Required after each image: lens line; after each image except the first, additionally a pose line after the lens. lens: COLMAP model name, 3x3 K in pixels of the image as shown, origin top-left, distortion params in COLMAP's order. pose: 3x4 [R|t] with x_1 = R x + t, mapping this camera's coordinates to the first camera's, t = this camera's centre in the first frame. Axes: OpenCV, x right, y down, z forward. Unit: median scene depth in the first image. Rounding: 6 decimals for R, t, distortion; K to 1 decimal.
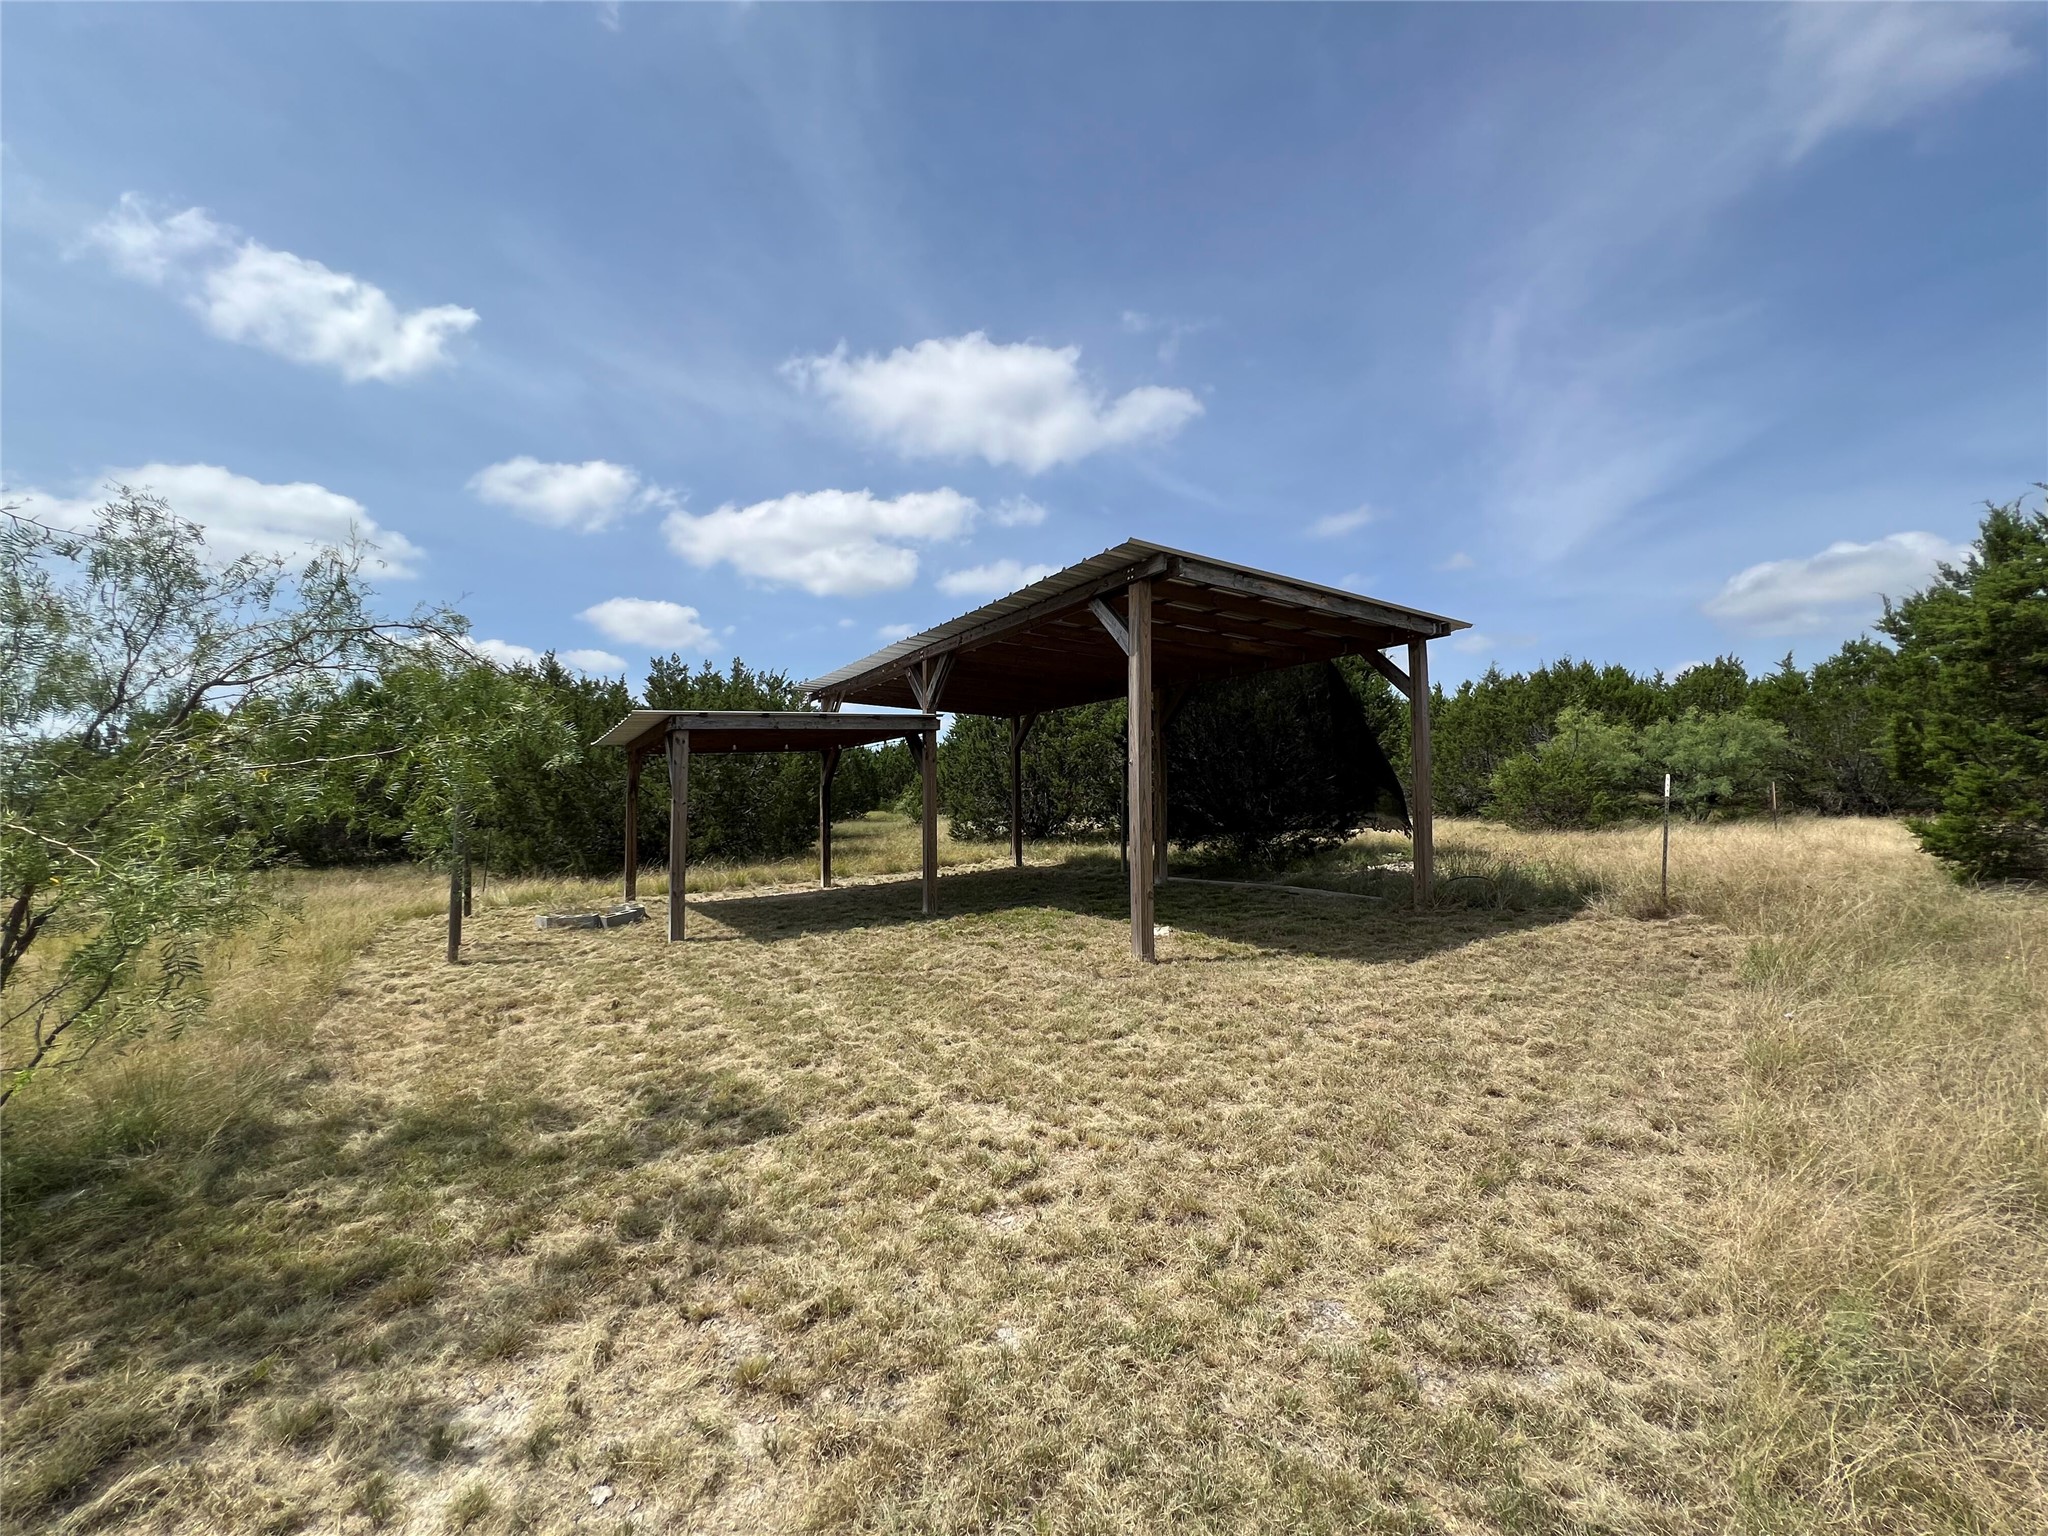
lens RADIAL K [[818.9, 0, 1007.2], [0, 818.9, 770.0], [0, 0, 1]] dist [-0.001810, 0.000397]
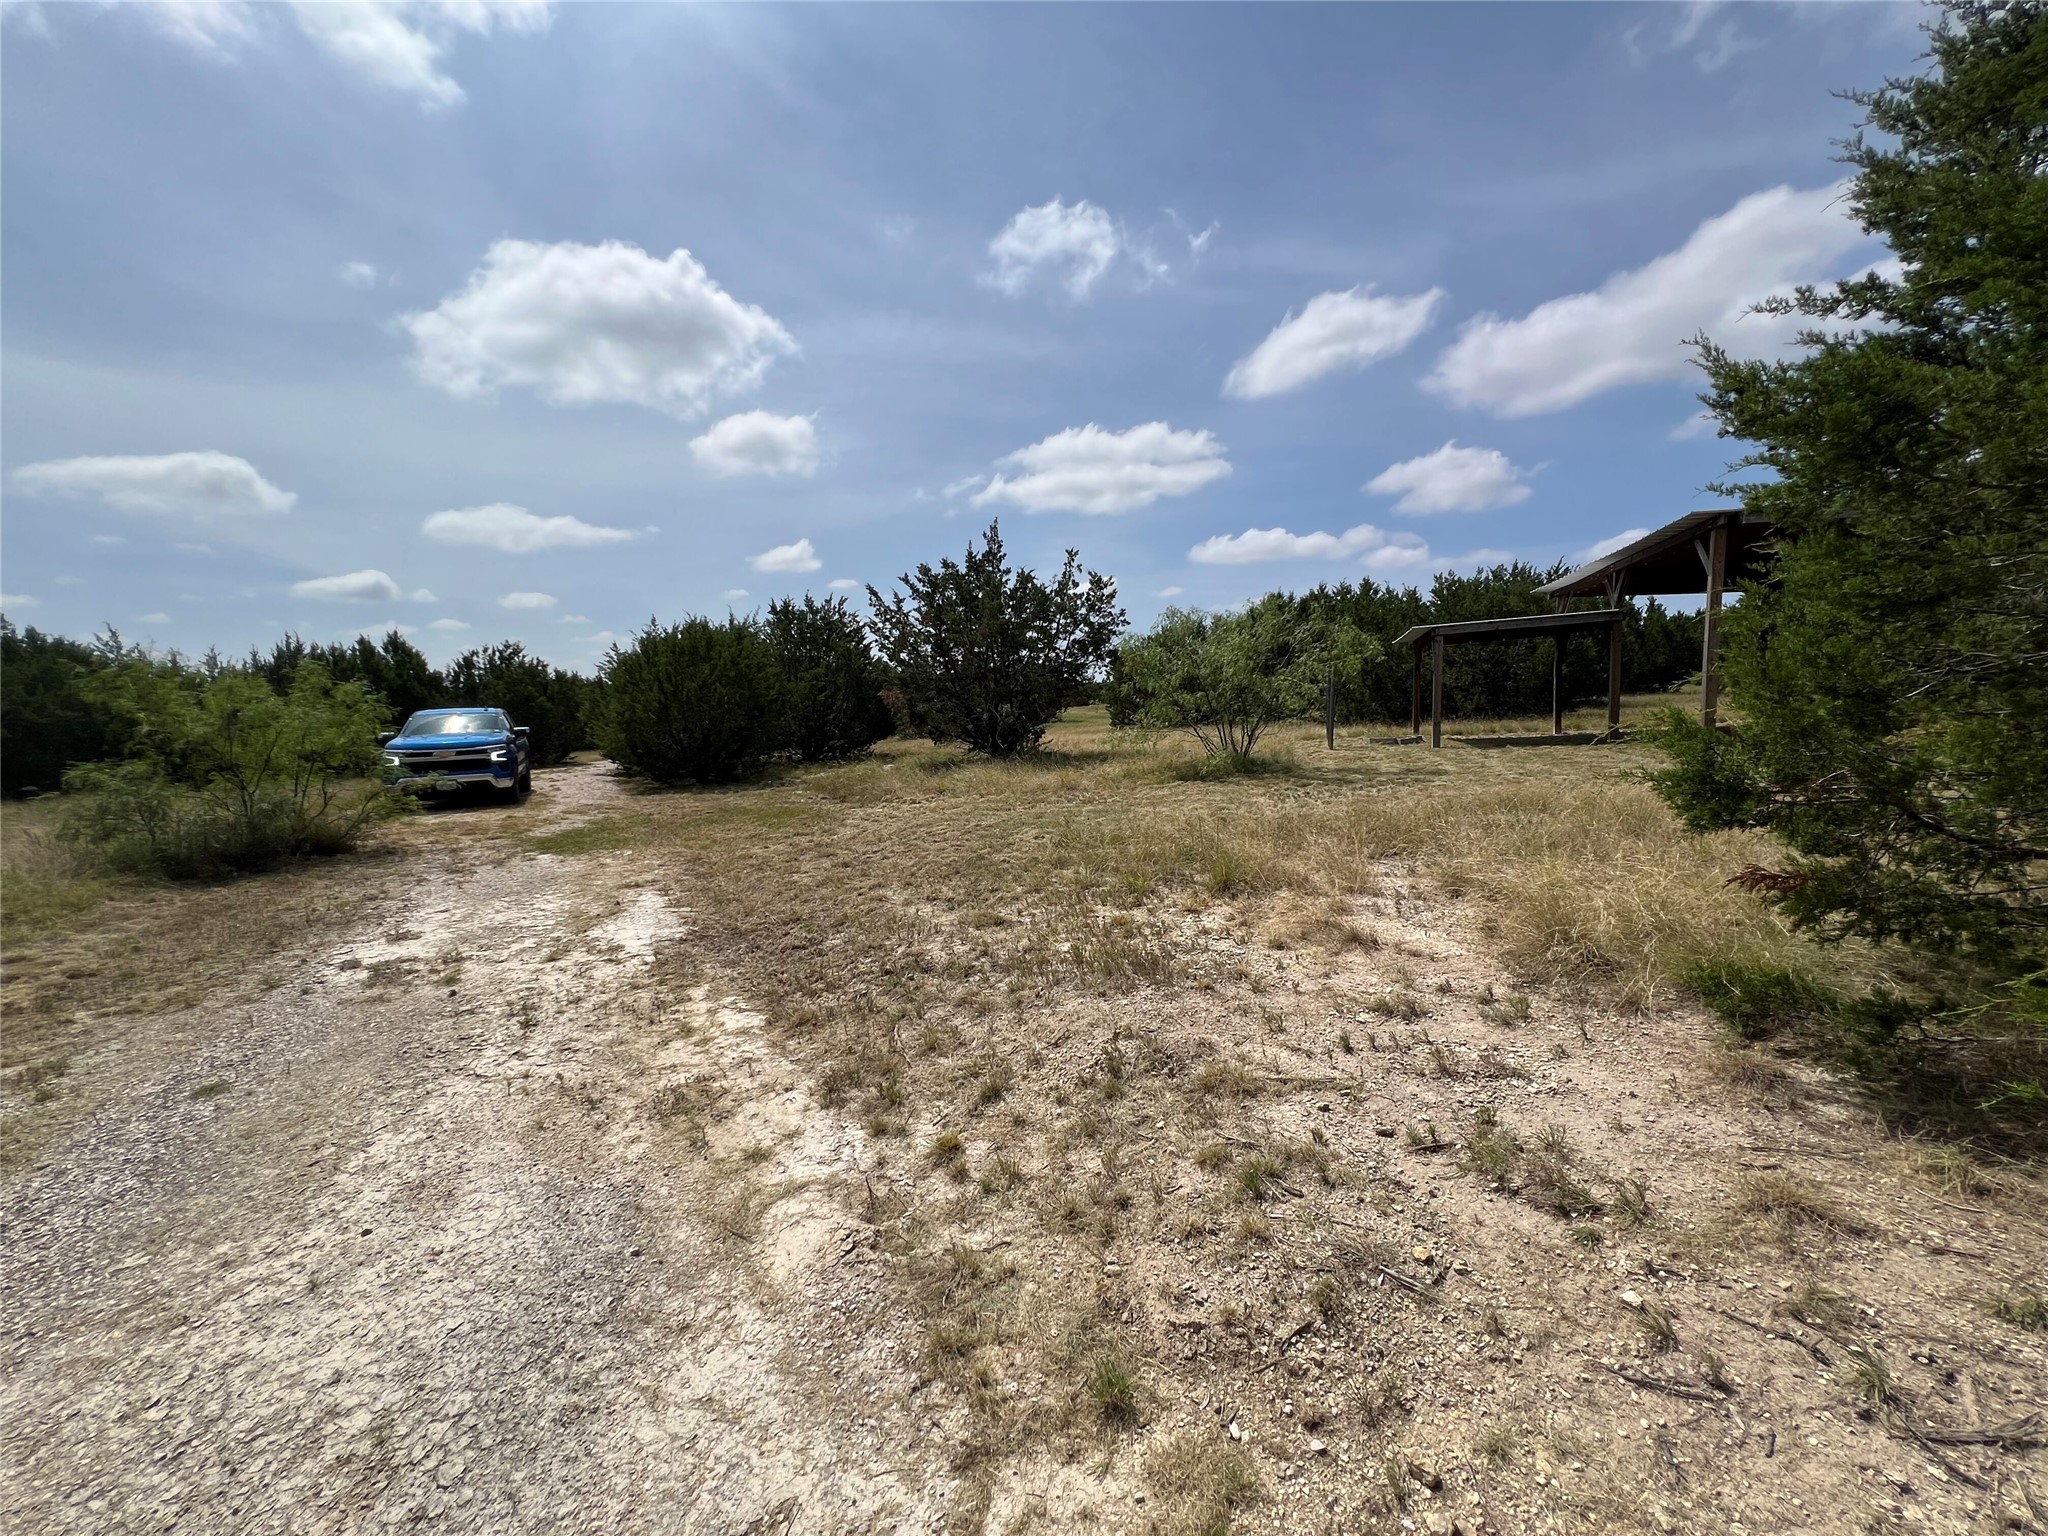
lens RADIAL K [[815.4, 0, 1014.7], [0, 815.4, 759.9], [0, 0, 1]] dist [-0.001169, 0.000357]
pose [[0.615274, 0.031685, -0.787677, 0.339281], [0.066462, 0.993549, 0.091881, -0.002366], [0.785507, -0.108883, 0.609199, -0.645535]]
